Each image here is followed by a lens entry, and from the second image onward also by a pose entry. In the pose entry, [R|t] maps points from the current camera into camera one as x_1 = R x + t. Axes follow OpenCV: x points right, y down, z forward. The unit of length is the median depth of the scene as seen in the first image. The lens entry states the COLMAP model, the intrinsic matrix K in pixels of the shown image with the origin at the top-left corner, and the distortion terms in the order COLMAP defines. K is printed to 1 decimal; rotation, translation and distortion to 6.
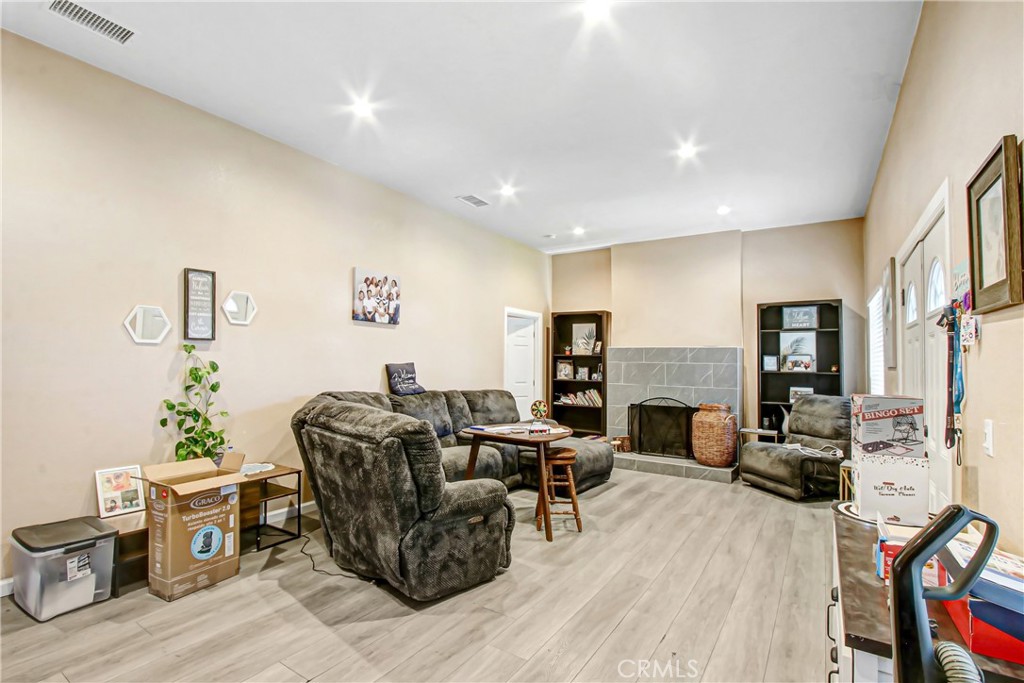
lens RADIAL K [[504.2, 0, 486.6], [0, 504.2, 360.9], [0, 0, 1]] dist [-0.033994, 0.000156]
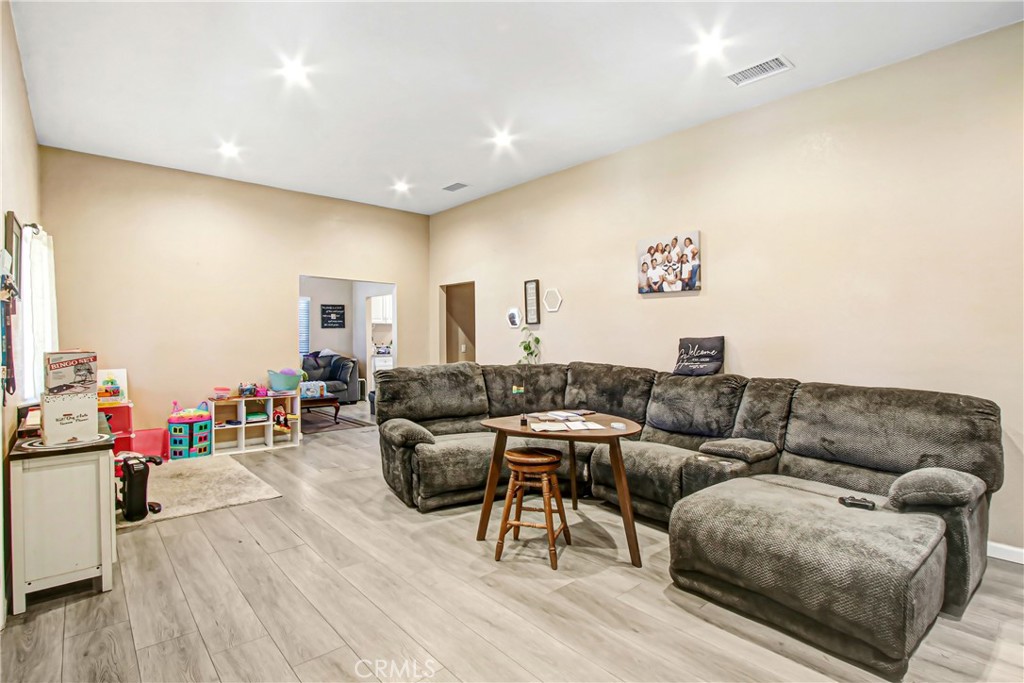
lens RADIAL K [[488.3, 0, 512.0], [0, 488.3, 341.5], [0, 0, 1]] dist [-0.001754, -0.000084]
pose [[-0.244652, -0.009835, -0.969561, 0.631042], [-0.006249, 0.999944, -0.008566, 0.019065], [0.969591, 0.003964, -0.244699, 0.861651]]
